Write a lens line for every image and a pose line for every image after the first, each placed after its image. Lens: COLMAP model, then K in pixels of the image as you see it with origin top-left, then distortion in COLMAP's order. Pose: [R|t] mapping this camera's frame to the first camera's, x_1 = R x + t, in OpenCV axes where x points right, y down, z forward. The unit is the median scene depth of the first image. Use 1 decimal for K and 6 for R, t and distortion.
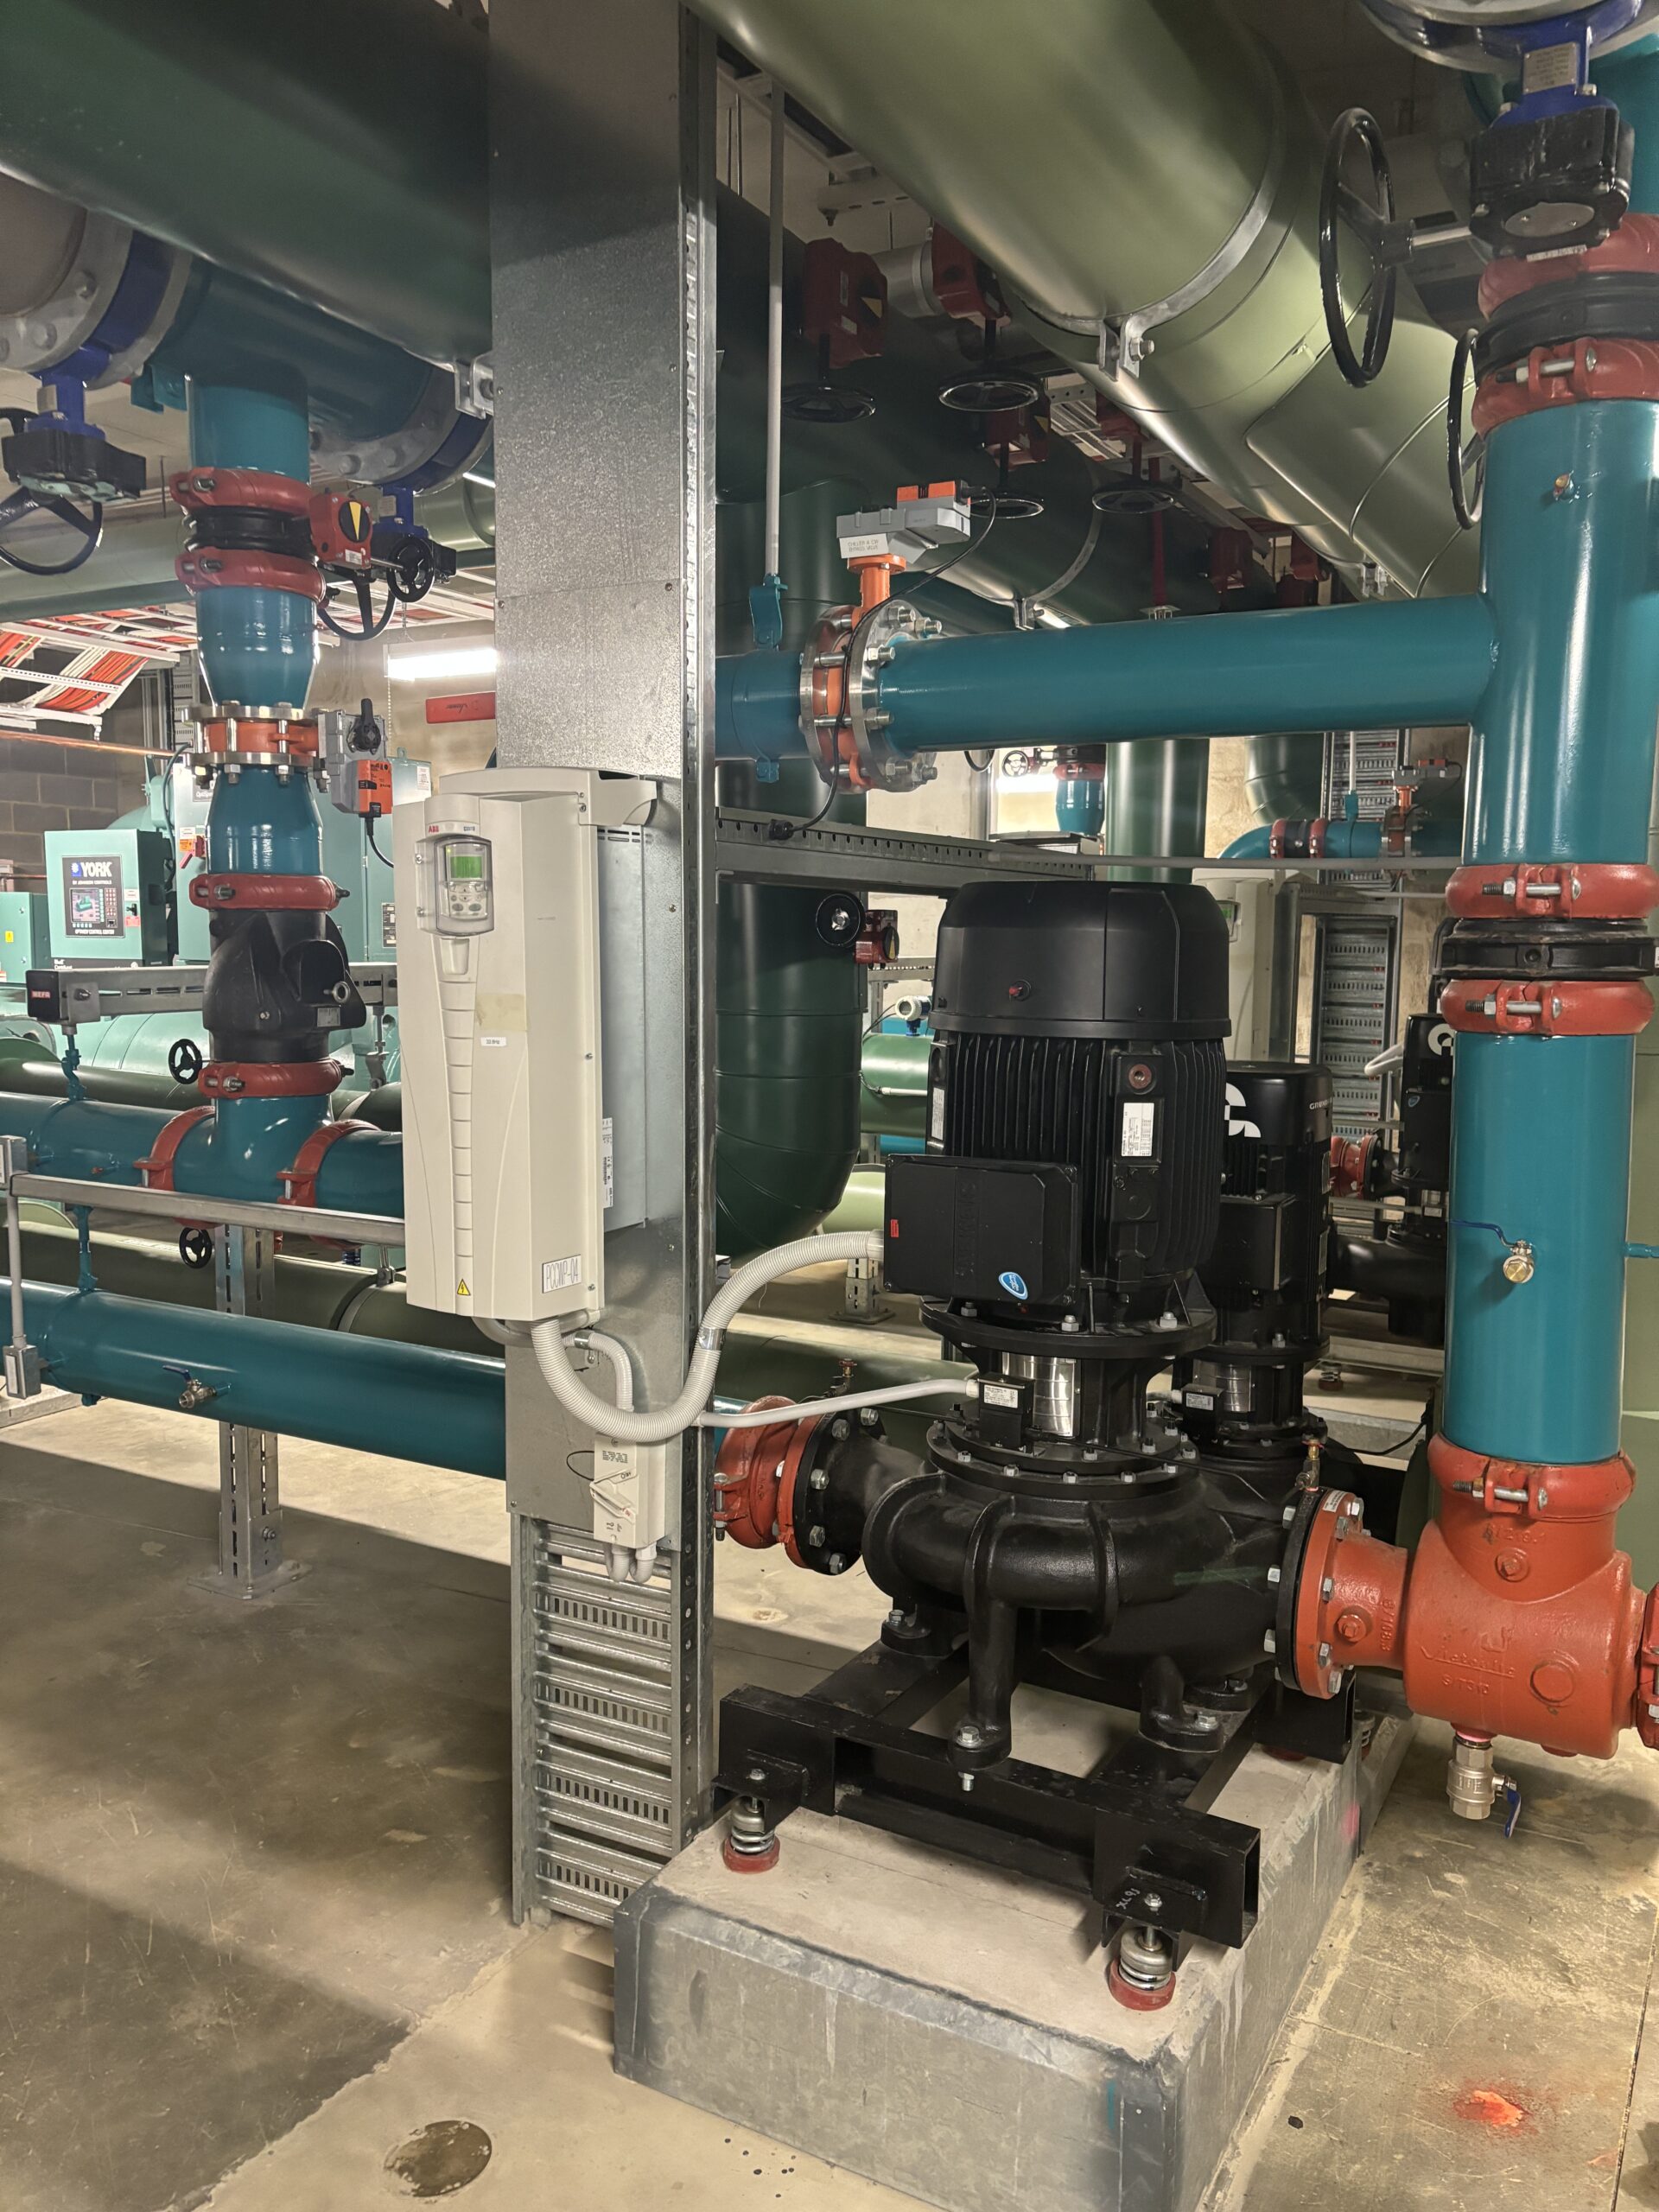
lens RADIAL K [[1655.0, 0, 825.5], [0, 1655.0, 1110.3], [0, 0, 1]] dist [0.033712, -0.018395]
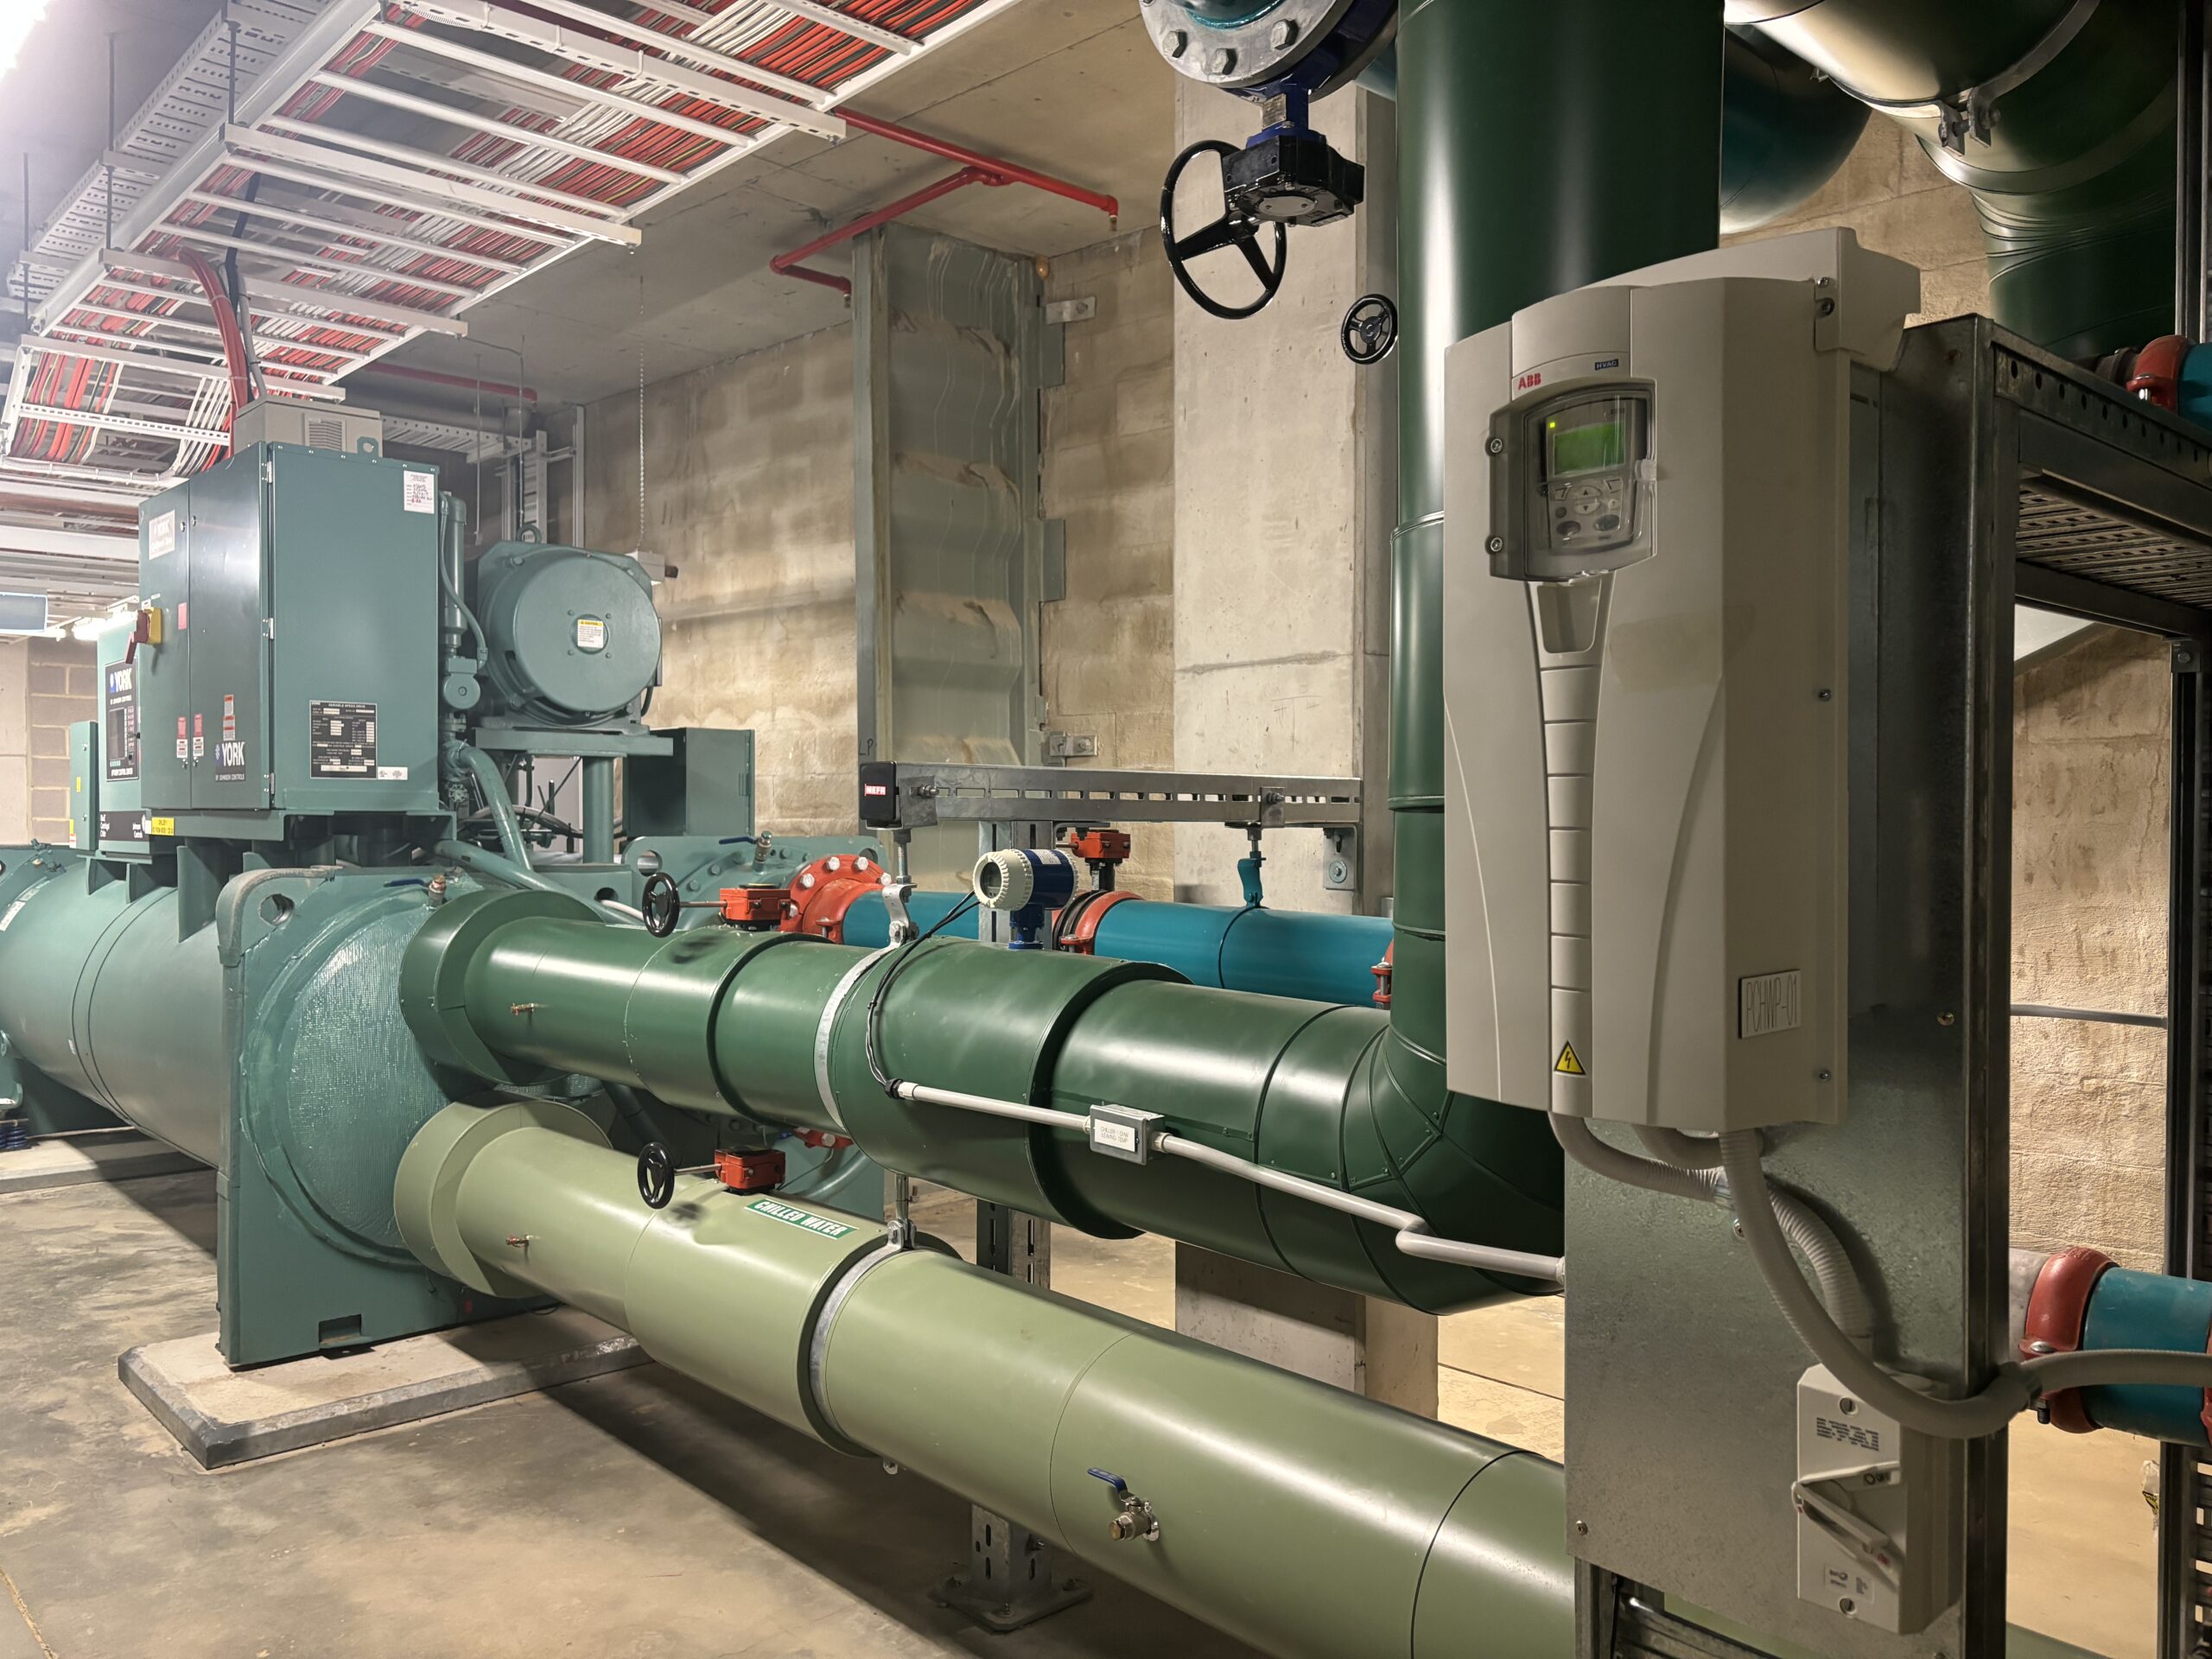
lens RADIAL K [[1651.1, 0, 1109.7], [0, 1651.1, 845.3], [0, 0, 1]] dist [0.046861, -0.043387]
pose [[0.948381, -0.001995, -0.317126, 0.158423], [-0.028241, 0.995476, -0.090716, -0.027317], [0.315872, 0.094989, 0.944035, 0.490192]]
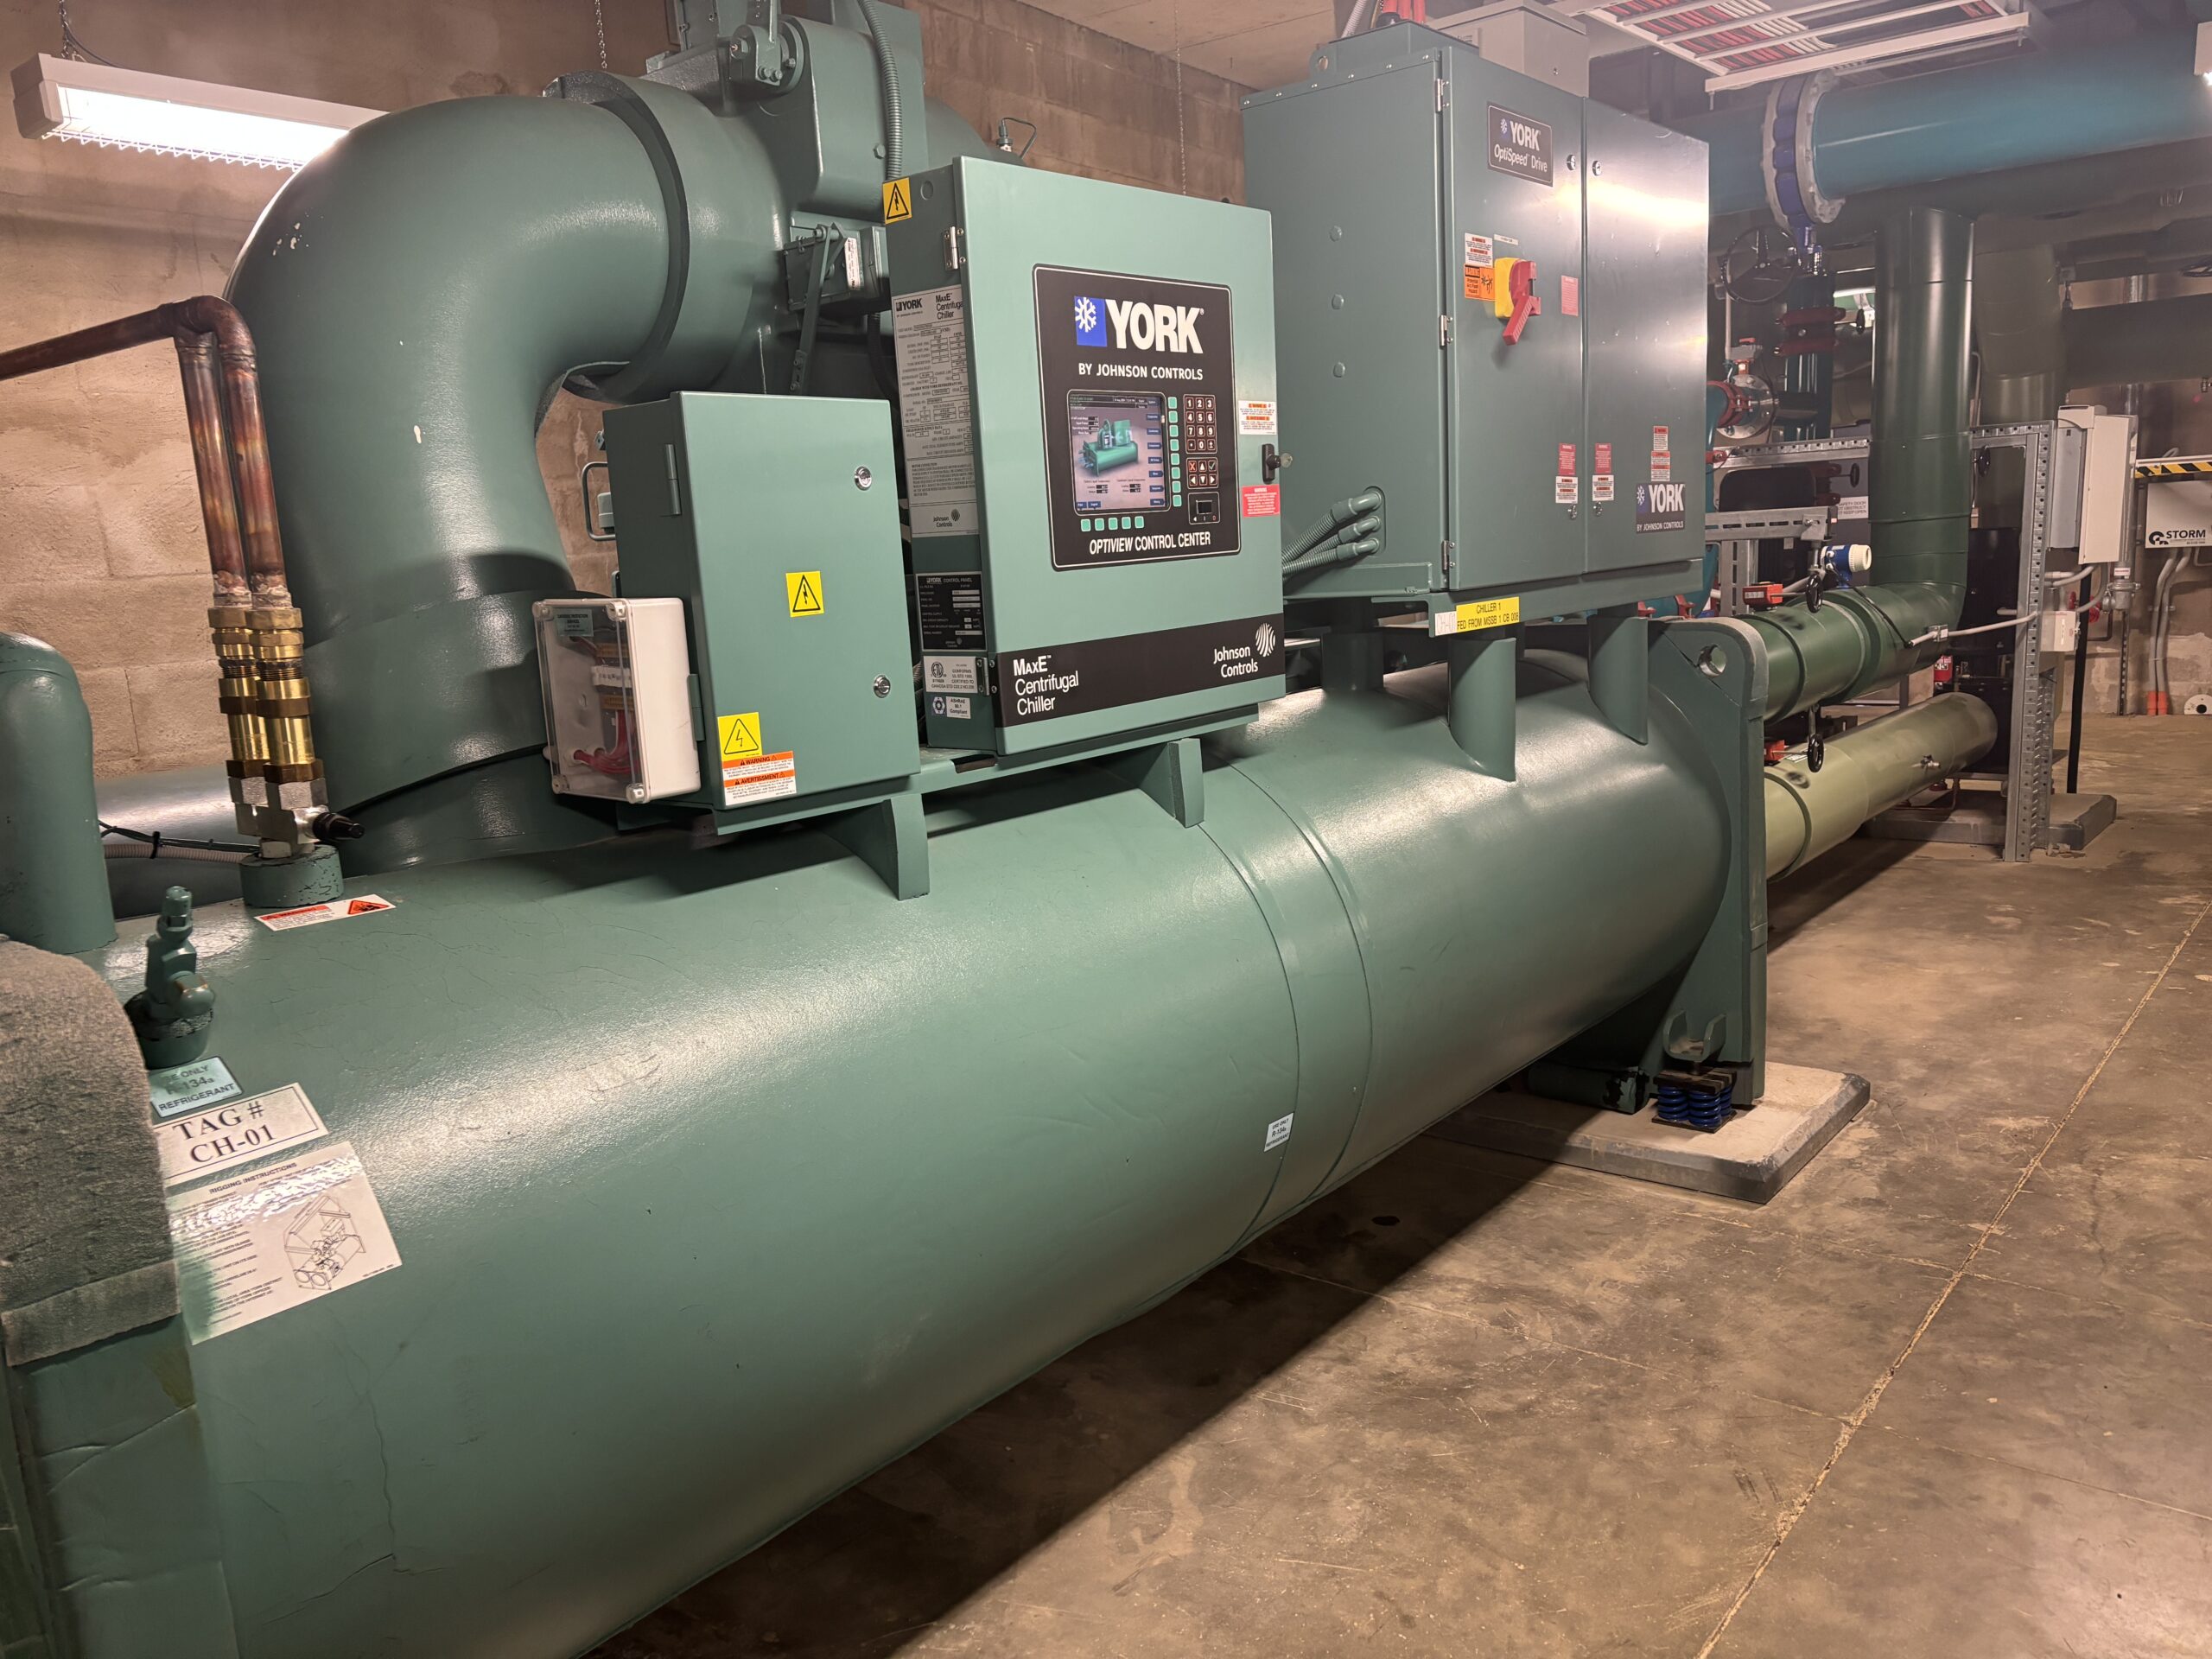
lens RADIAL K [[1651.1, 0, 1109.7], [0, 1651.1, 845.3], [0, 0, 1]] dist [0.046861, -0.043387]
pose [[0.184070, -0.204169, 0.961474, -0.740307], [0.171294, 0.969883, 0.173162, -0.107604], [-0.967872, 0.132821, 0.213499, 0.955533]]
